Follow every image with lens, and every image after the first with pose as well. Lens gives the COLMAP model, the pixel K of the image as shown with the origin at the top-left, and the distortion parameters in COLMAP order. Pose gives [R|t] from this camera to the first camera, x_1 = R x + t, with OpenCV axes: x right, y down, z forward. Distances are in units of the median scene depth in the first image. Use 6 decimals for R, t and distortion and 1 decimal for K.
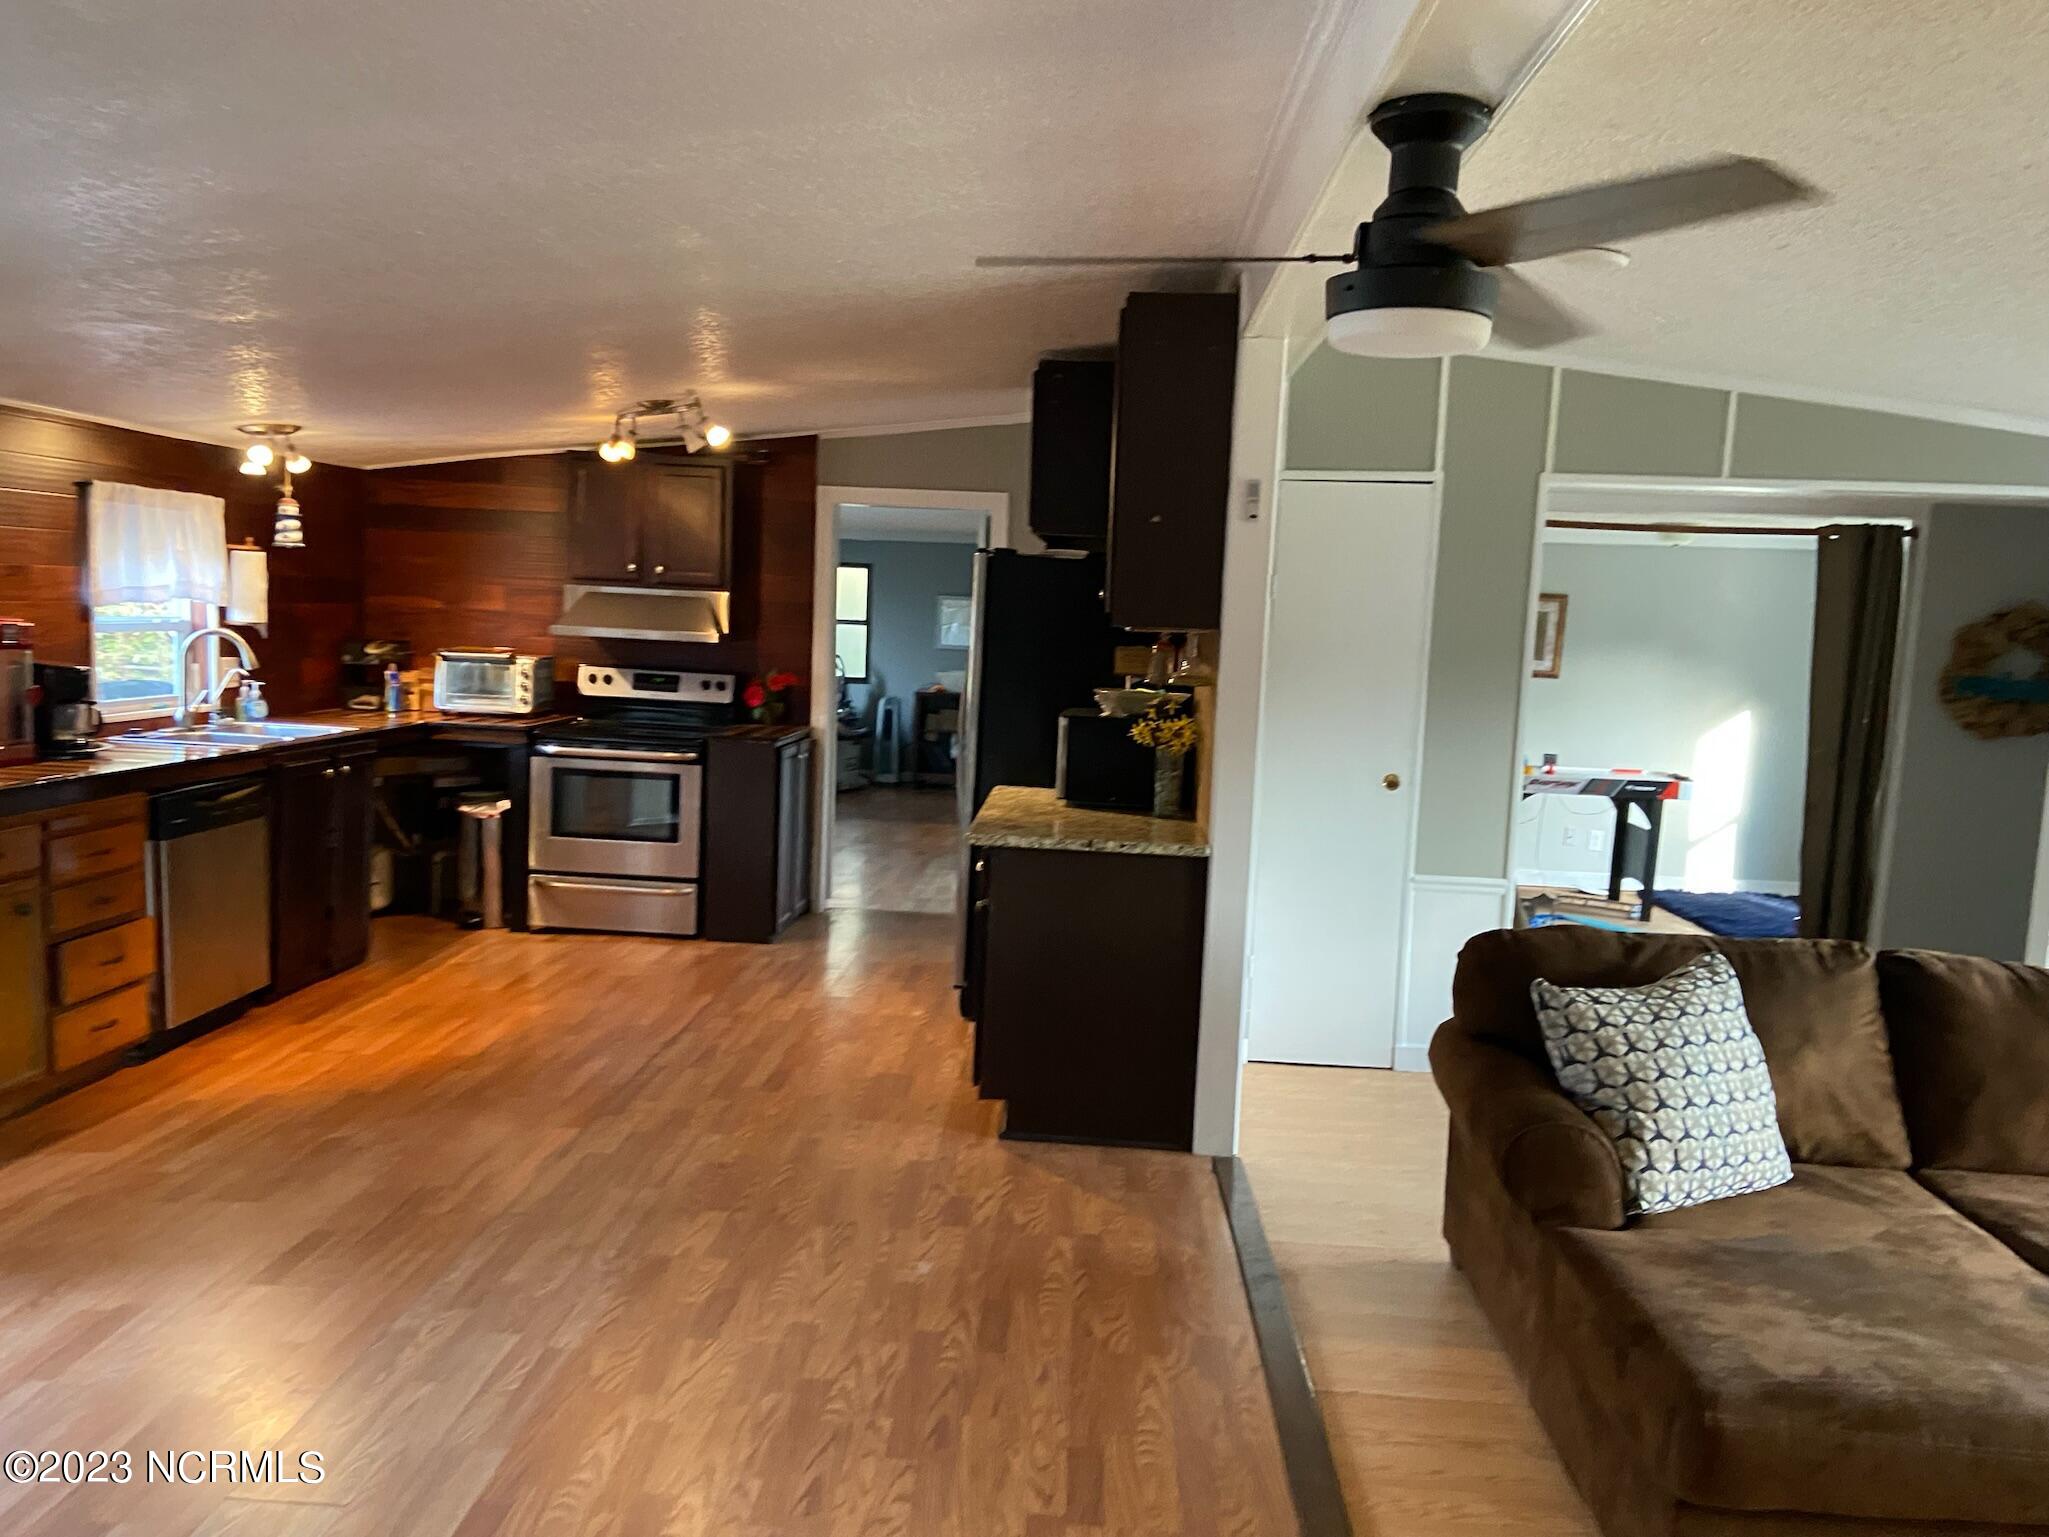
lens RADIAL K [[1614.3, 0, 1024.5], [0, 1614.3, 768.5], [0, 0, 1]] dist [0.077775, -0.002315]
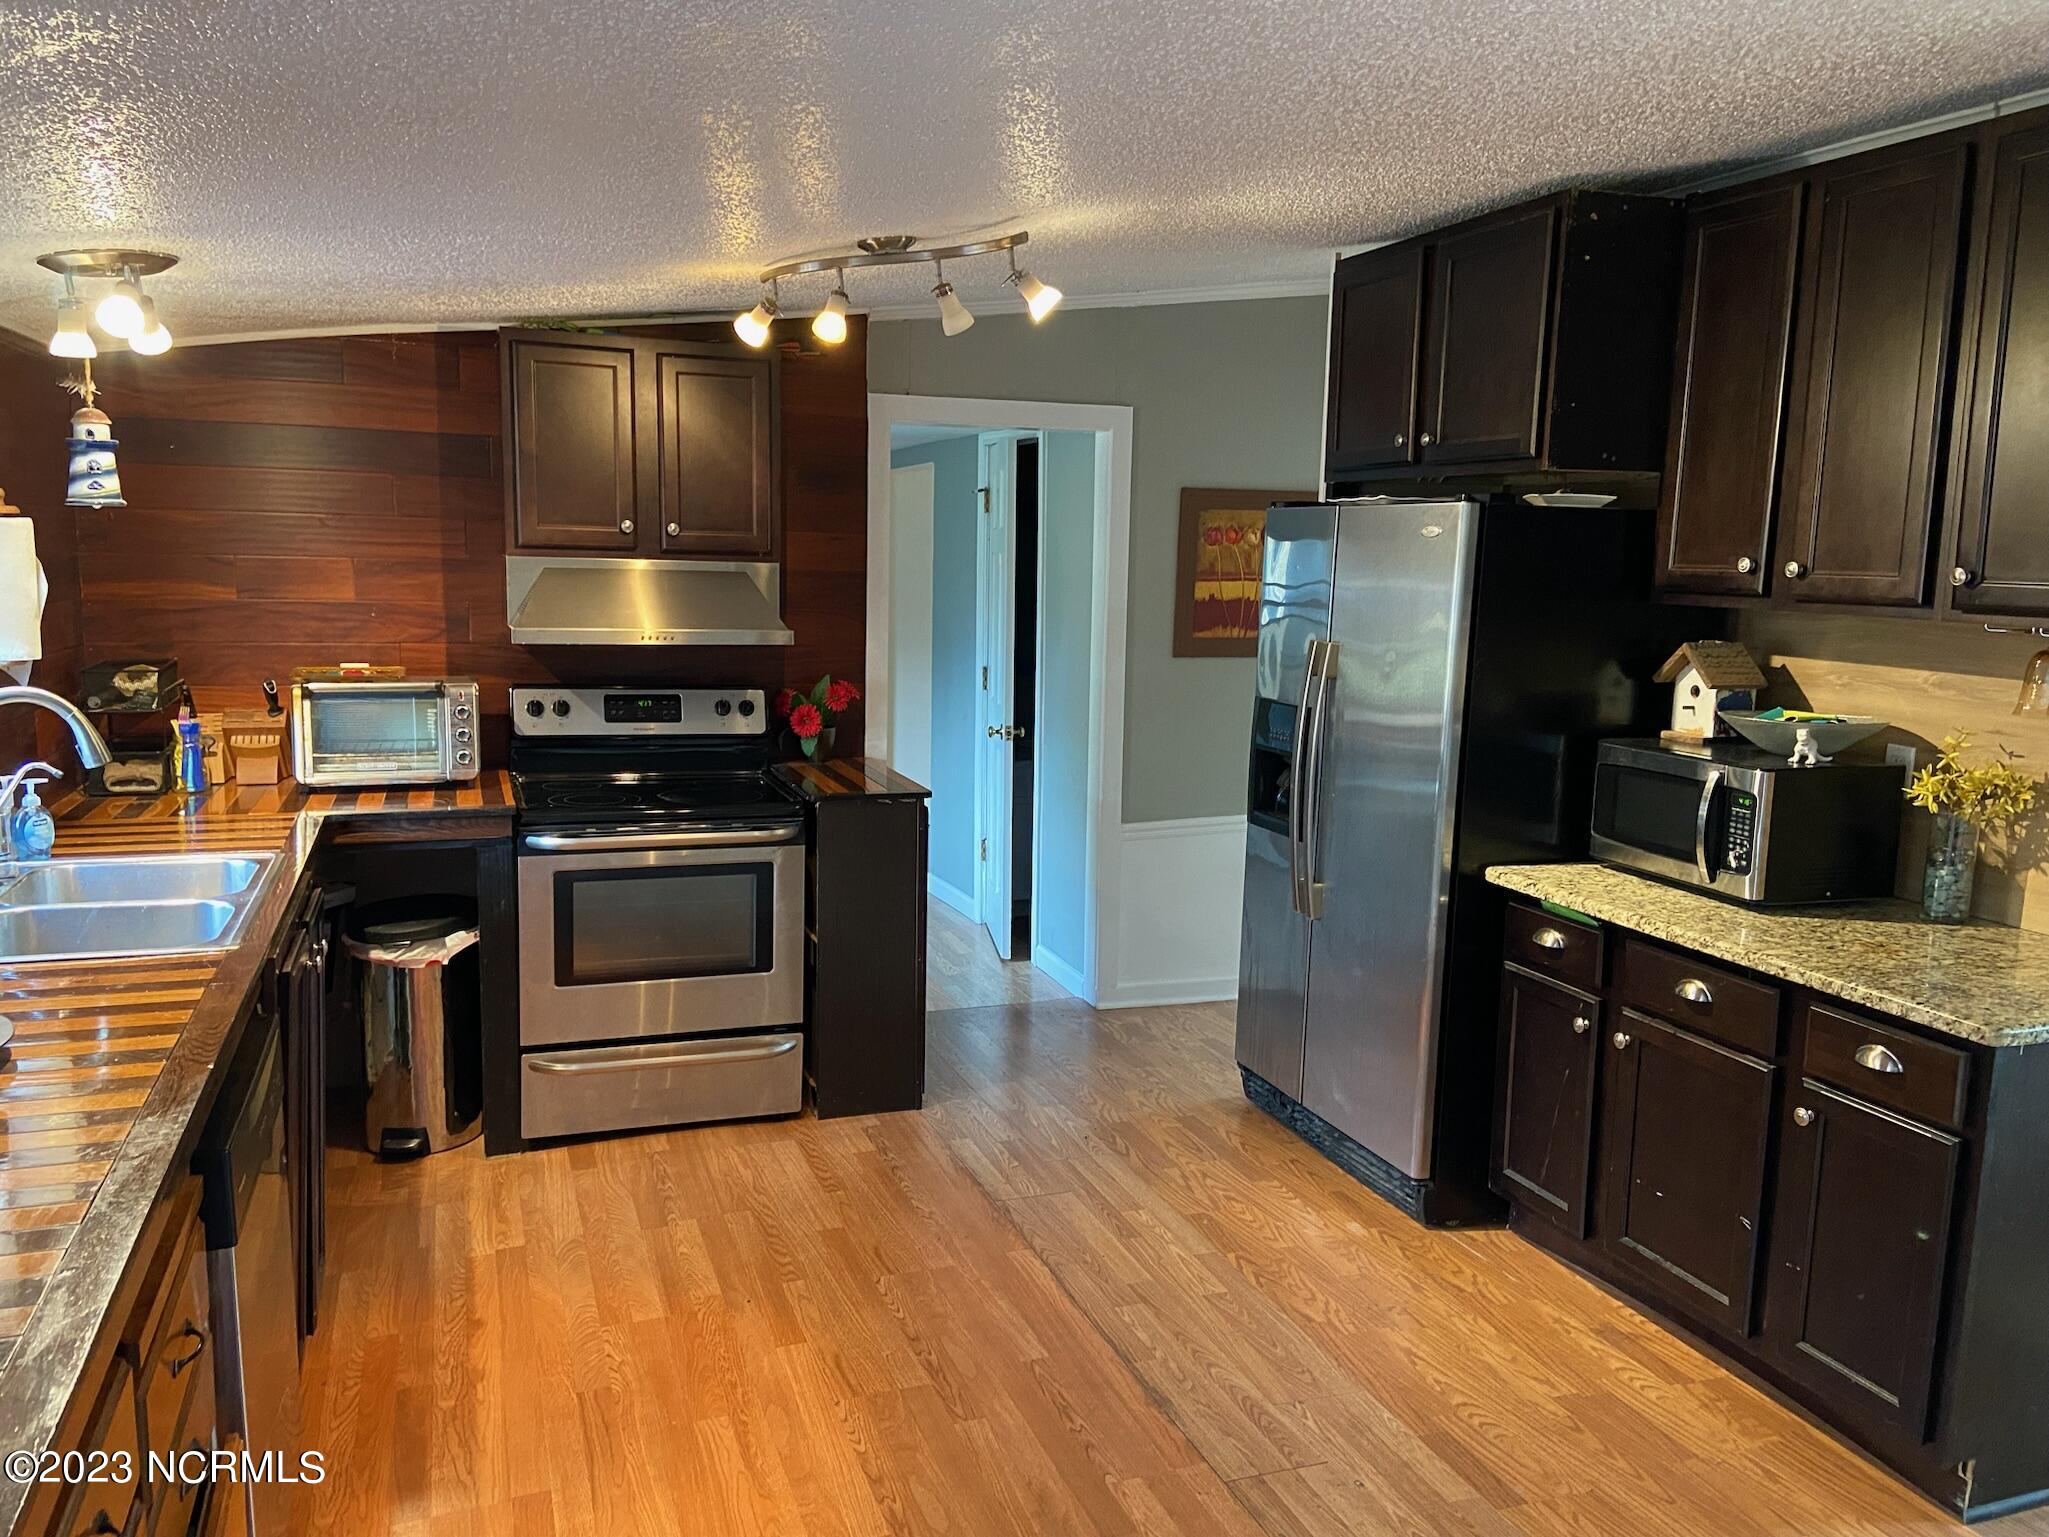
lens RADIAL K [[1614.3, 0, 1024.5], [0, 1614.3, 768.5], [0, 0, 1]] dist [0.077775, -0.002315]
pose [[0.925026, -0.075694, 0.372287, -0.381088], [0.055356, 0.996346, 0.065036, -0.073059], [-0.375850, -0.039551, 0.925836, 0.425622]]
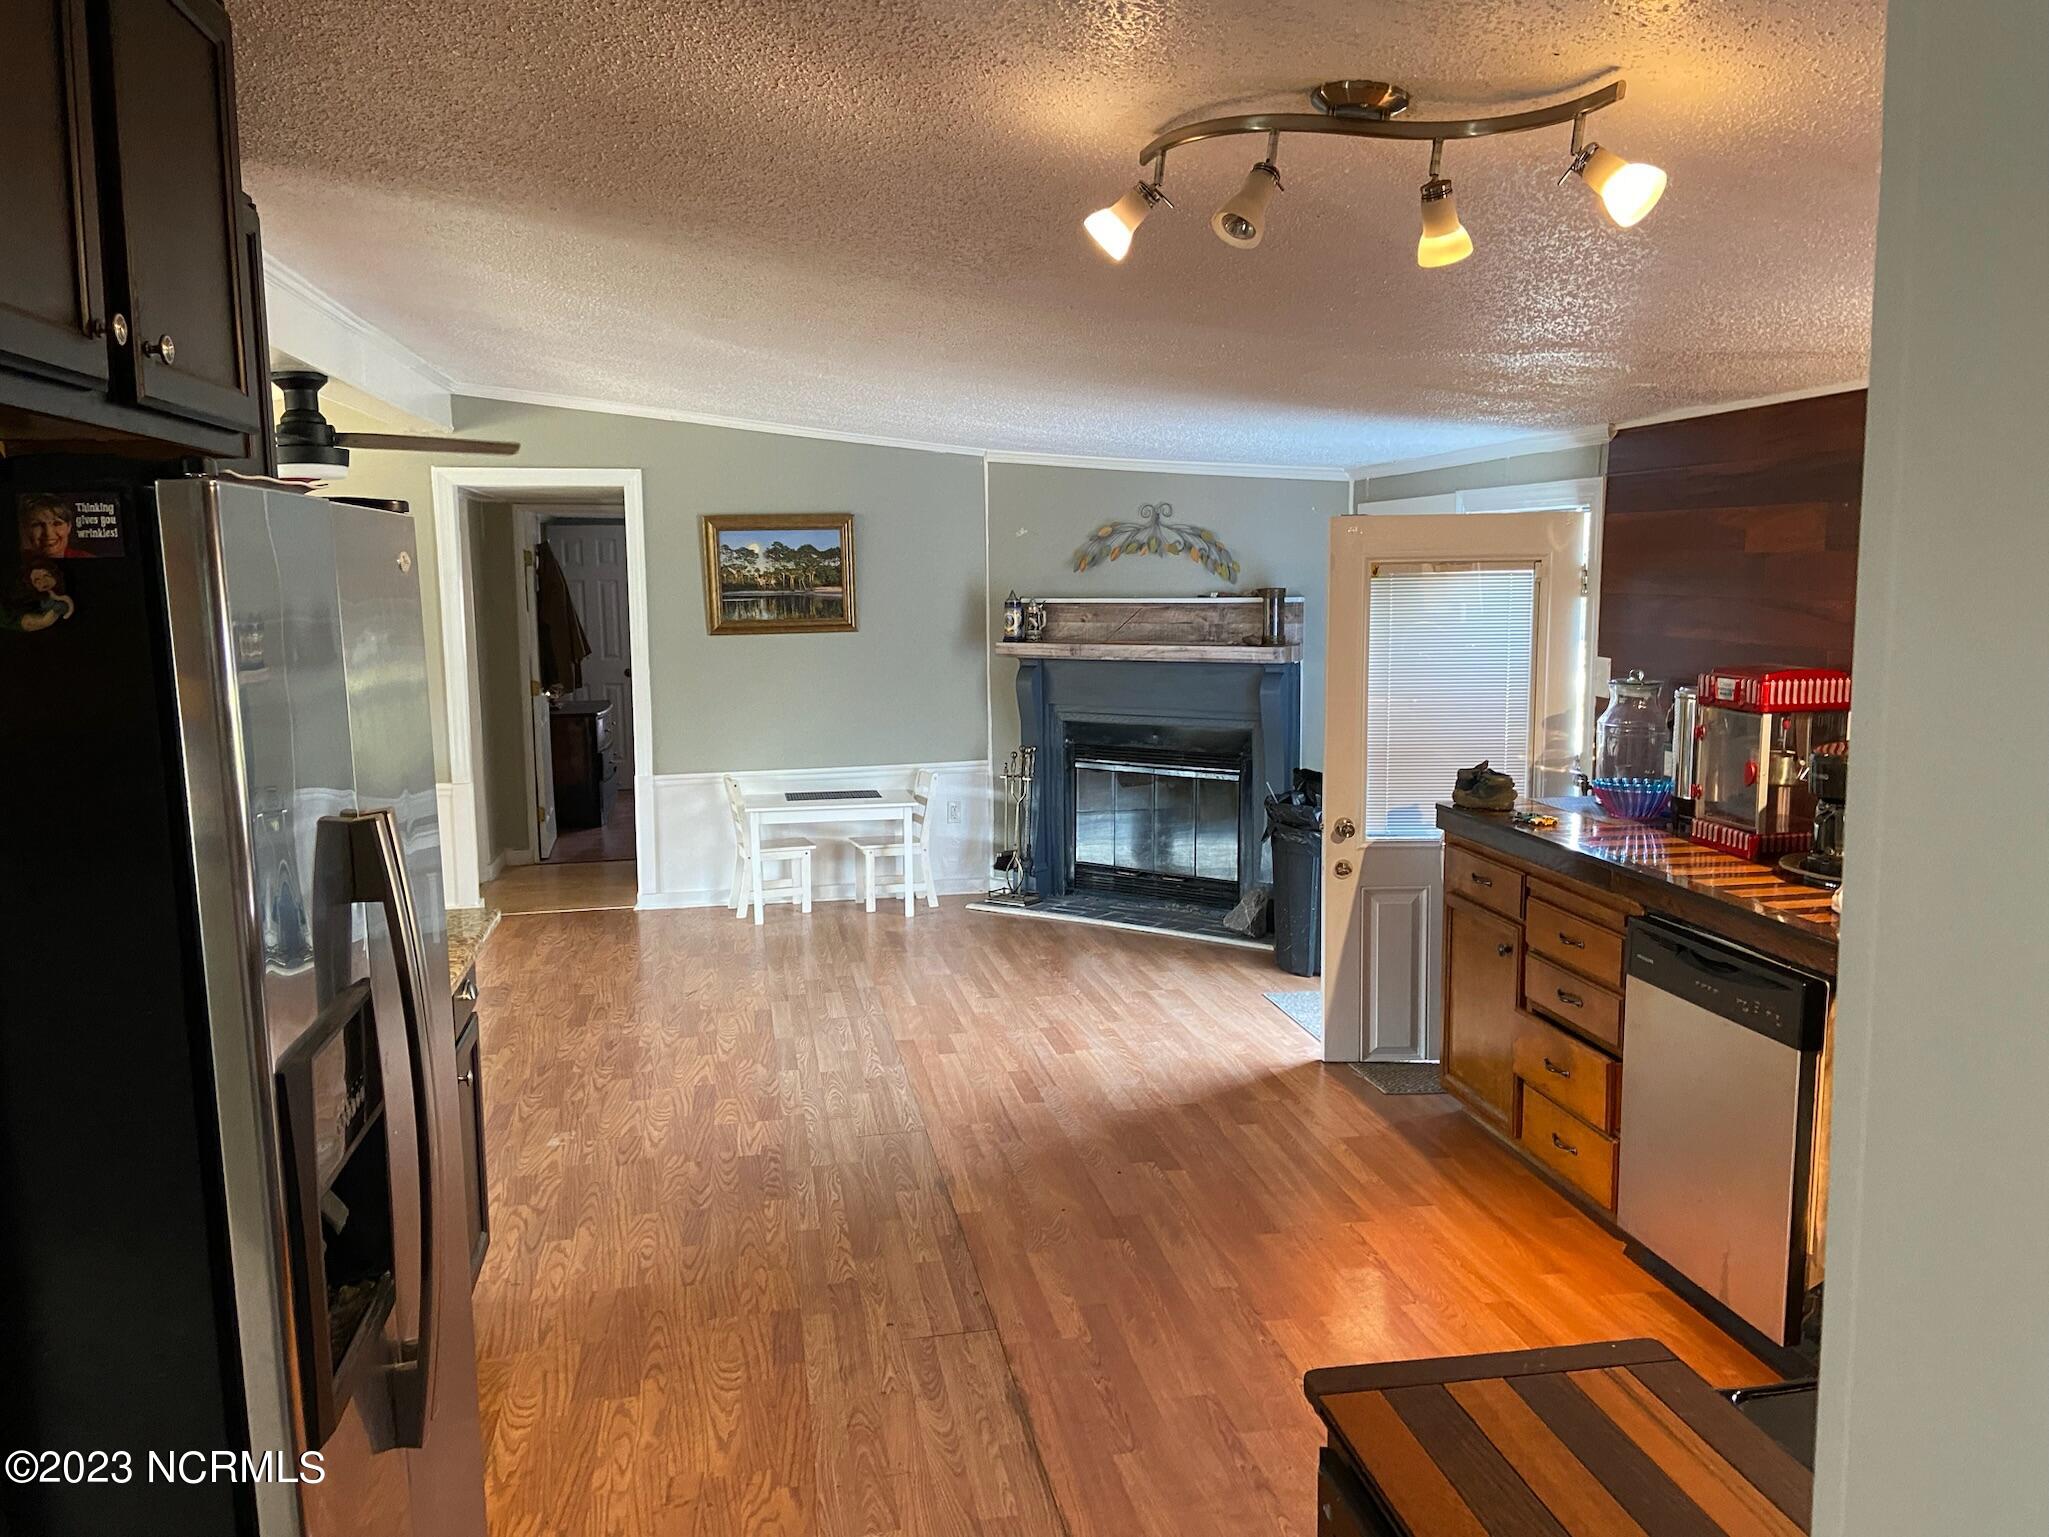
lens RADIAL K [[1614.3, 0, 1024.5], [0, 1614.3, 768.5], [0, 0, 1]] dist [0.077775, -0.002315]
pose [[-0.974199, 0.003069, -0.225671, -0.075434], [-0.047561, 0.974661, 0.218574, -0.149533], [0.220623, 0.223668, -0.949367, 1.263118]]
